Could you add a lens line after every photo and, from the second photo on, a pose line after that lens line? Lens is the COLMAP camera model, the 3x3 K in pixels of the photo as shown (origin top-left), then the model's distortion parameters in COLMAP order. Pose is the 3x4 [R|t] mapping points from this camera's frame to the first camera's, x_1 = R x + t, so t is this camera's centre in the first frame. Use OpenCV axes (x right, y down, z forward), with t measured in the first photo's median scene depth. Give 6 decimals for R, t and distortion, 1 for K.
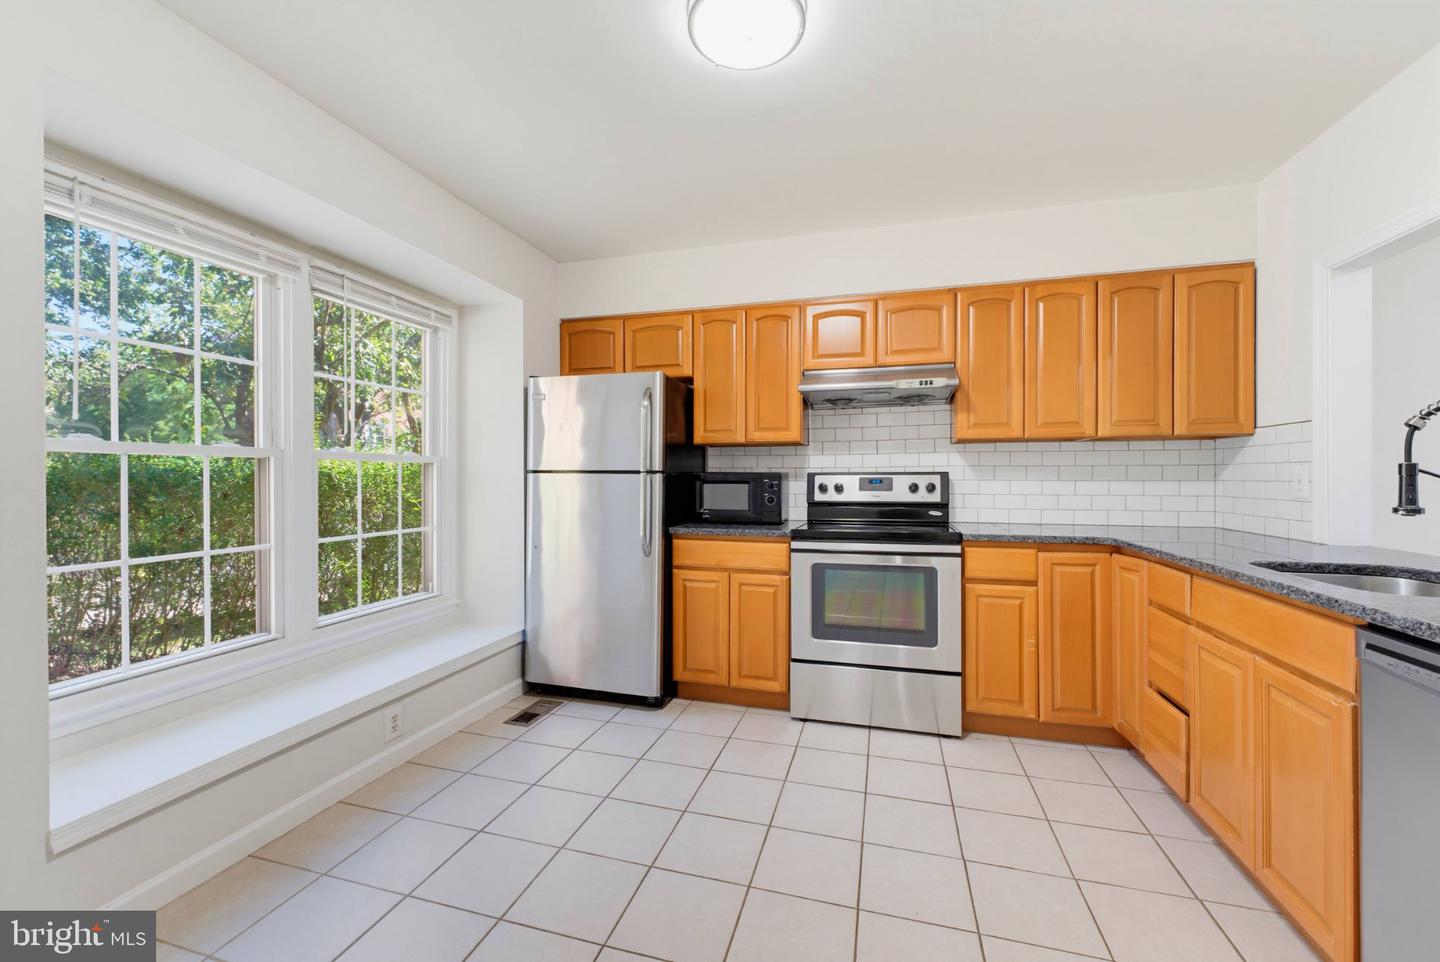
lens RADIAL K [[591.5, 0, 712.9], [0, 591.5, 476.9], [0, 0, 1]] dist [-0.002833, 0.000369]
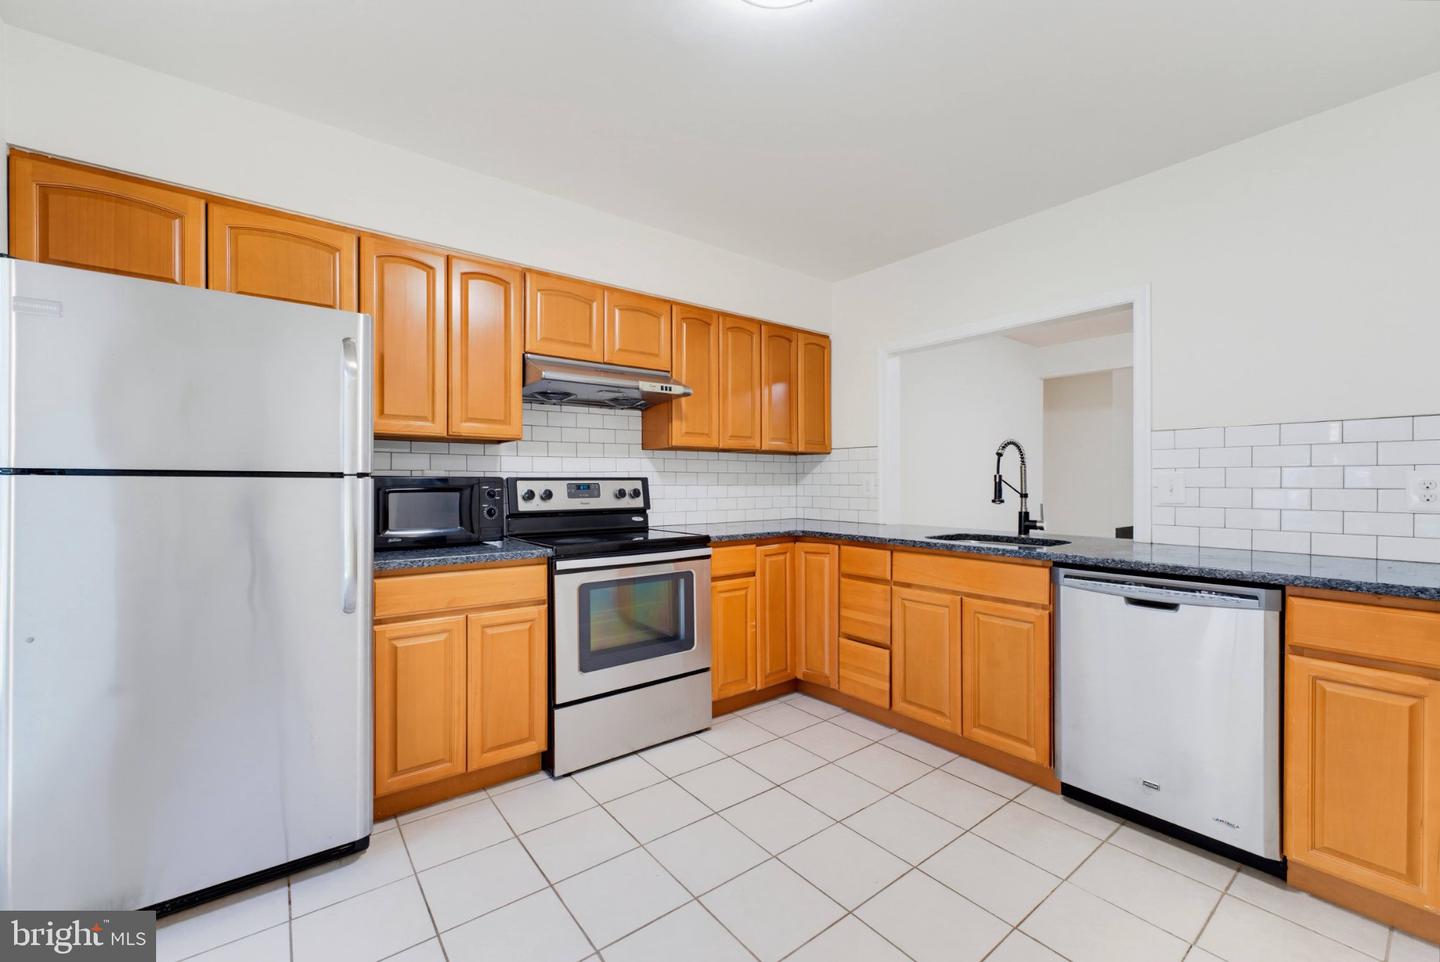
lens RADIAL K [[591.5, 0, 727.2], [0, 591.5, 483.9], [0, 0, 1]] dist [-0.002833, 0.000369]
pose [[0.572618, -0.003044, 0.819817, -0.394392], [-0.000374, 0.999992, 0.003974, -0.001603], [-0.819822, -0.002583, 0.572612, 0.334174]]
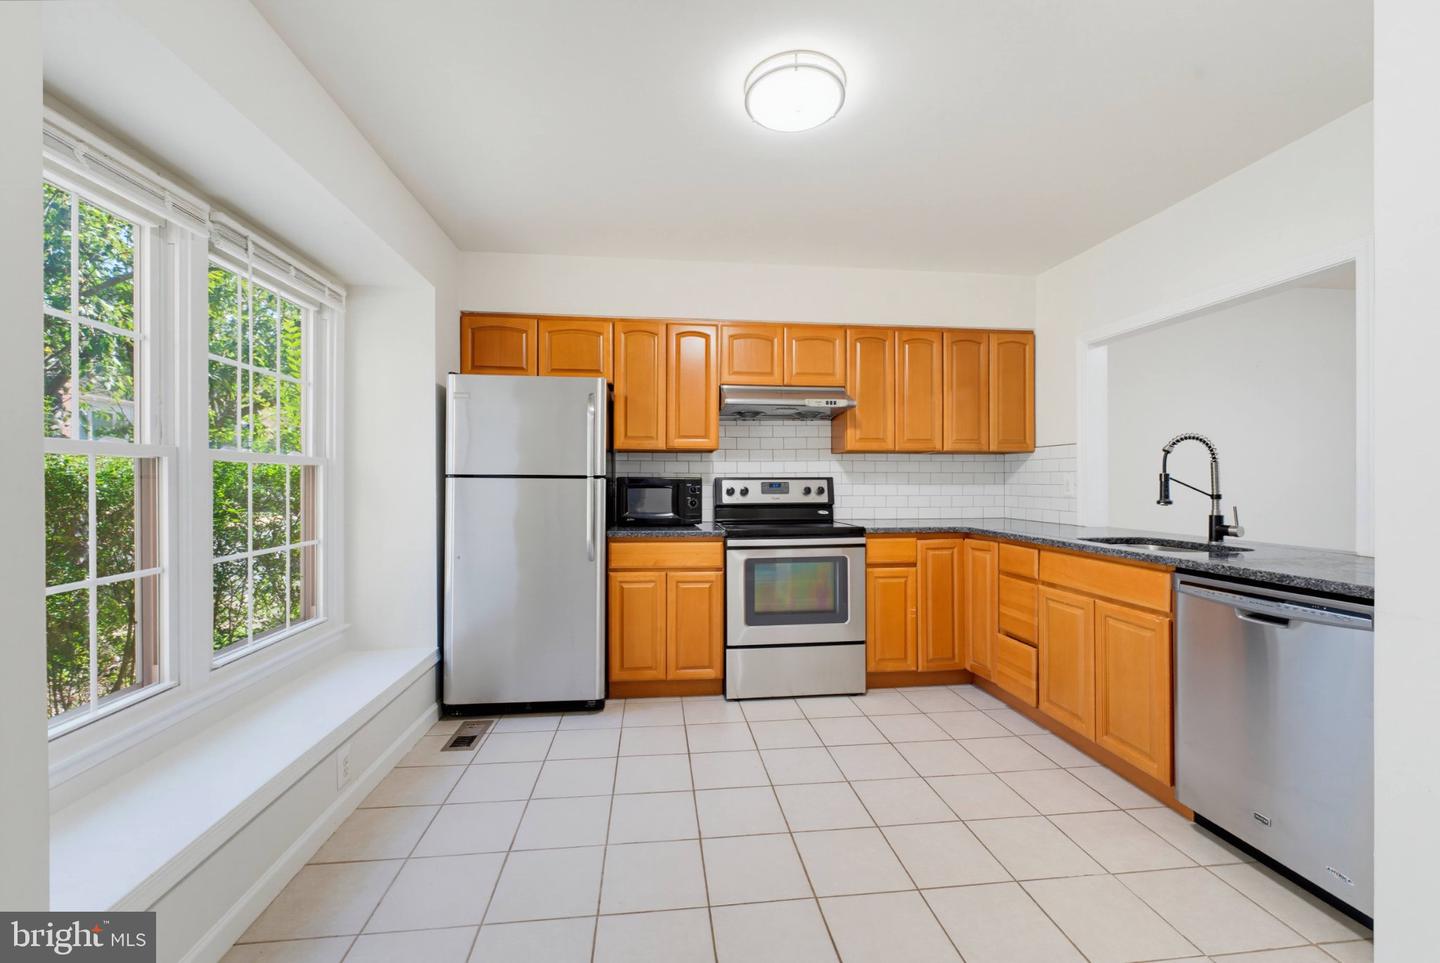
lens RADIAL K [[591.5, 0, 718.7], [0, 591.5, 480.0], [0, 0, 1]] dist [-0.002833, 0.000369]
pose [[0.919290, 0.000522, 0.393580, -0.313187], [0.000154, 0.999999, -0.001685, -0.001161], [-0.393580, 0.001609, 0.919289, -0.011074]]
